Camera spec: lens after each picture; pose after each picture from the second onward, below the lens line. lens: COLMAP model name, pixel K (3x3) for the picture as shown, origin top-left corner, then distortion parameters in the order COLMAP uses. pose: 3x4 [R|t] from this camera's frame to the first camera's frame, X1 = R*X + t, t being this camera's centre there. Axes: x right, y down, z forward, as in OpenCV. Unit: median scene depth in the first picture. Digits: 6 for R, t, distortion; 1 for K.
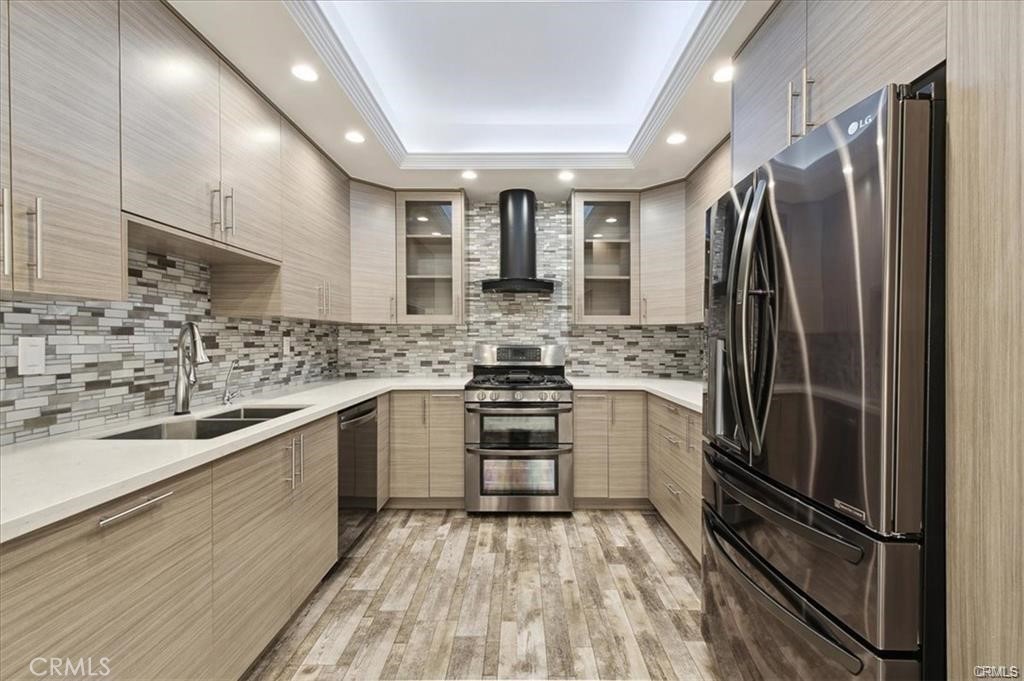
lens RADIAL K [[459.0, 0, 511.1], [0, 459.0, 341.5], [0, 0, 1]] dist [0.002592, -0.000597]
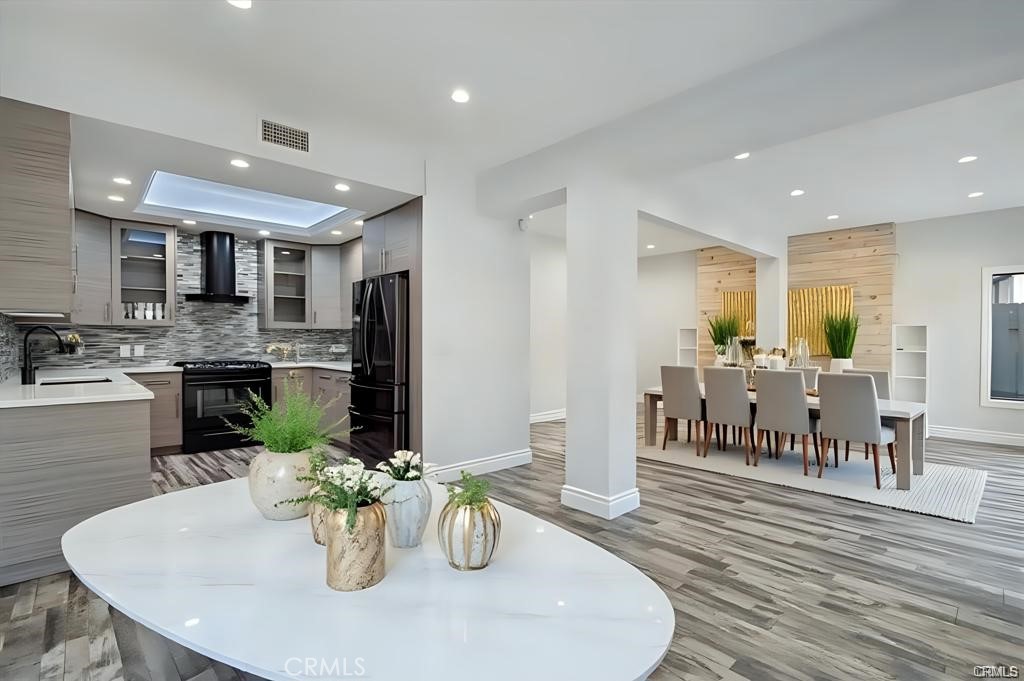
lens RADIAL K [[459.0, 0, 511.9], [0, 459.0, 339.3], [0, 0, 1]] dist [0.002592, -0.000597]
pose [[0.741627, 0.000251, 0.670812, -0.271185], [0.000399, 1.000000, -0.000815, 0.003802], [-0.670812, 0.000872, 0.741627, -0.644190]]
